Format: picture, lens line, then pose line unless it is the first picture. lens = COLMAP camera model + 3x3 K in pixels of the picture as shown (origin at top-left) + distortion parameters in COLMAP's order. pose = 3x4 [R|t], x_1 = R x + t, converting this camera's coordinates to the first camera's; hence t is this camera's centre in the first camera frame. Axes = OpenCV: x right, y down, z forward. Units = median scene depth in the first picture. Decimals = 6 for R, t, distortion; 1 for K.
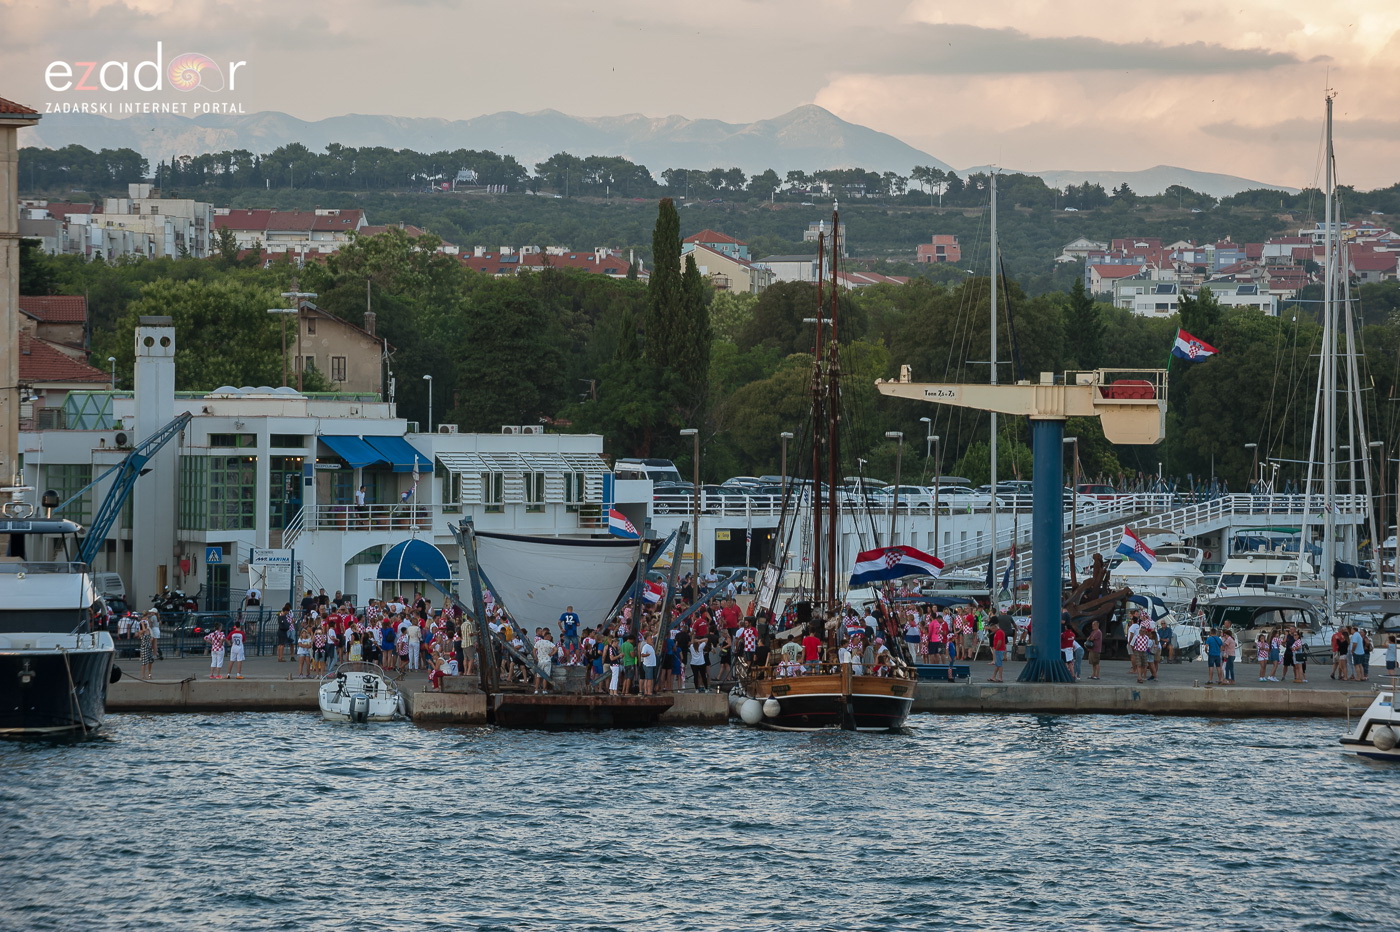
lens RADIAL K [[7833.2, 0, 698.7], [0, 7833.2, 466.8], [0, 0, 1]] dist [3.024566, 0.000000]
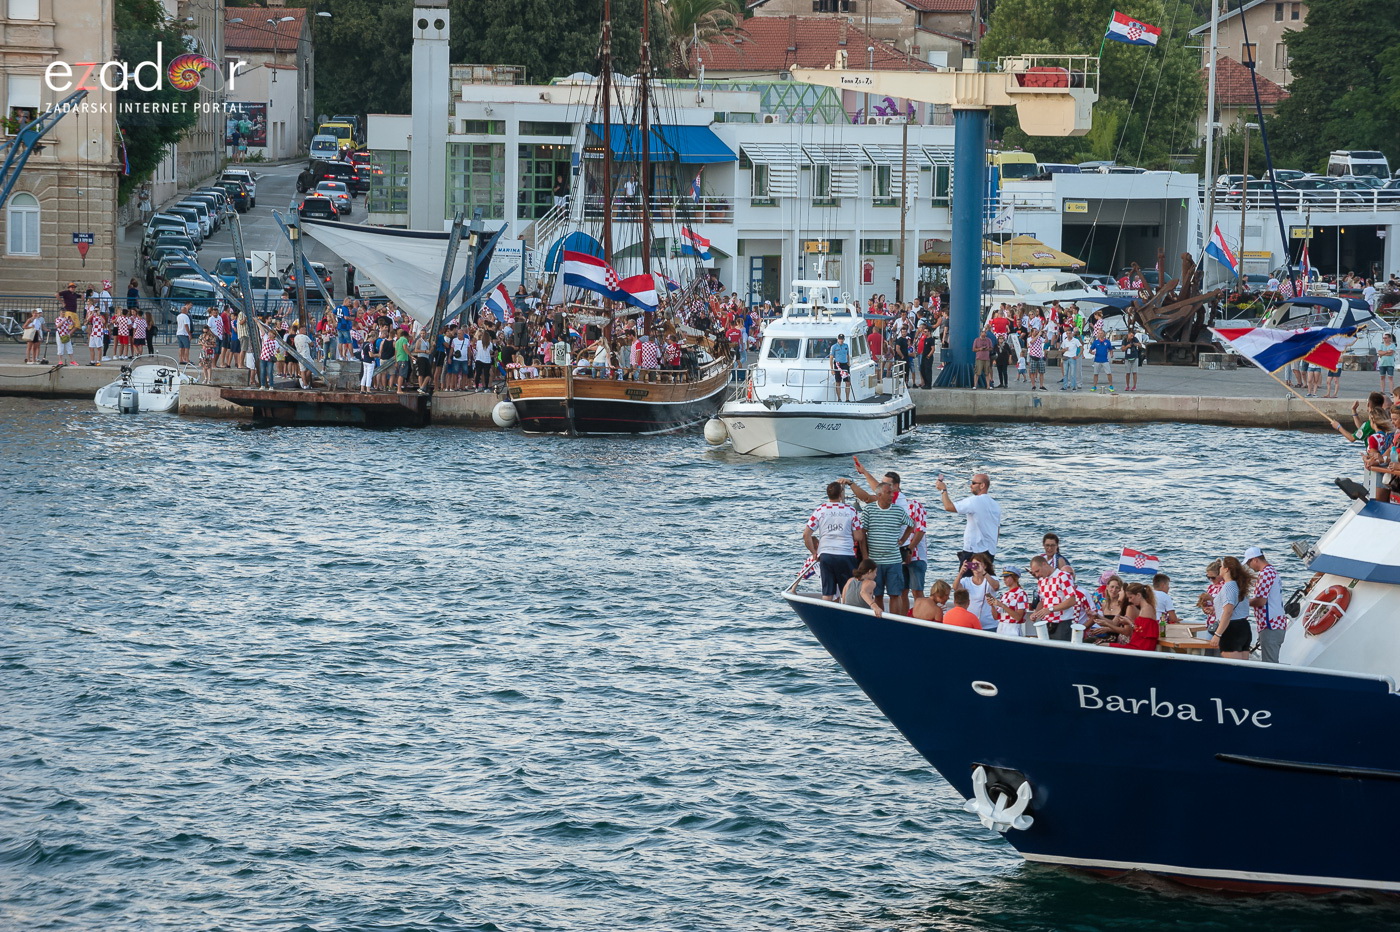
lens RADIAL K [[7833.2, 0, 698.4], [0, 7833.2, 428.2], [0, 0, 1]] dist [3.024566, 0.000000]
pose [[0.969577, 0.019927, -0.243974, 0.149733], [-0.011839, 0.999332, 0.034574, -0.000102], [0.244500, -0.030633, 0.969165, 0.045843]]
